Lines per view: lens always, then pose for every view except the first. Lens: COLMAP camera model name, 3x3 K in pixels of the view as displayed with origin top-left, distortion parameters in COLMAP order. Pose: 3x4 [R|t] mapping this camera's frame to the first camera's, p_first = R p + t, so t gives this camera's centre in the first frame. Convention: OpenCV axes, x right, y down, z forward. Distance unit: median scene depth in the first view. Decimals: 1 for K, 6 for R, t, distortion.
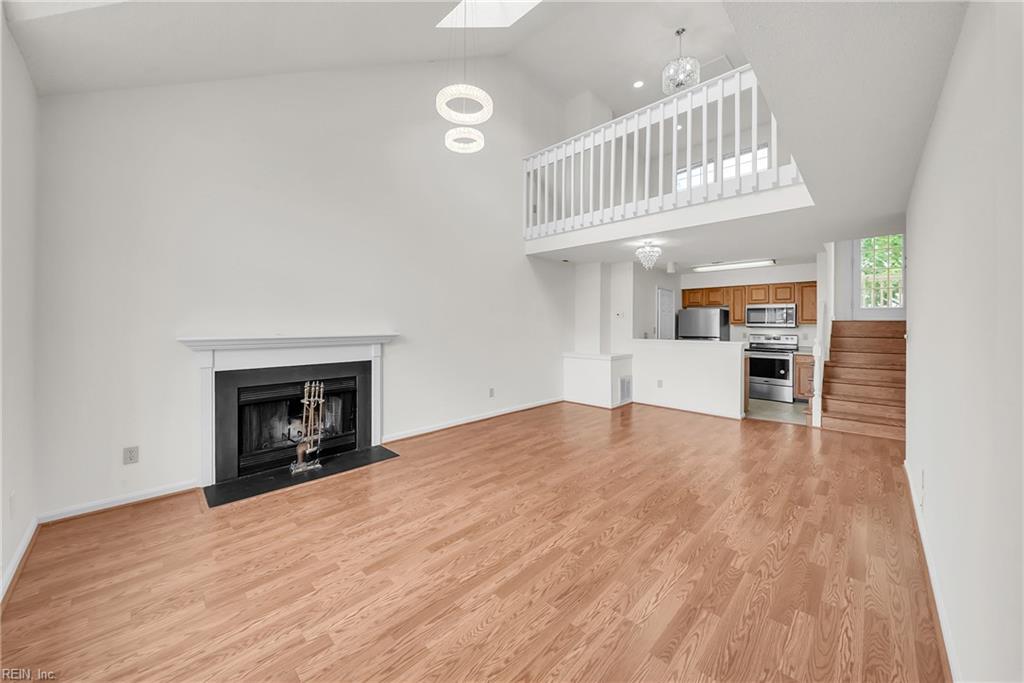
lens RADIAL K [[361.3, 0, 501.7], [0, 361.3, 322.5], [0, 0, 1]] dist [0.001665, -0.000167]
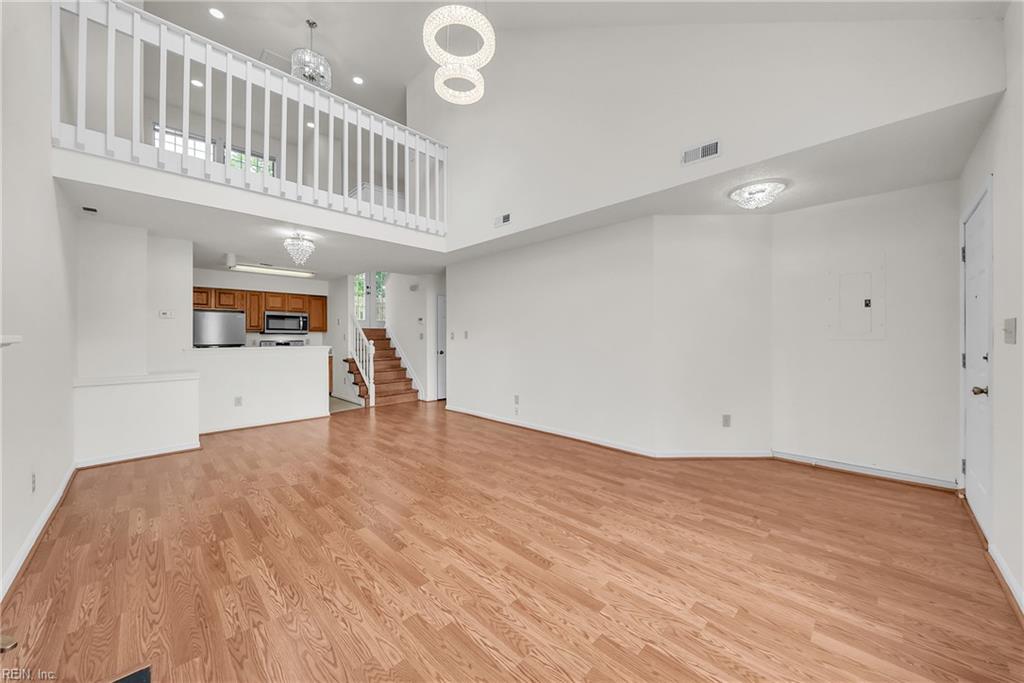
lens RADIAL K [[367.6, 0, 507.8], [0, 367.6, 339.0], [0, 0, 1]] dist [0.004400, -0.000398]
pose [[0.022473, -0.013228, 0.999660, -0.972785], [0.001279, 0.999912, 0.013203, 0.043506], [-0.999747, 0.000982, 0.022488, 0.947160]]
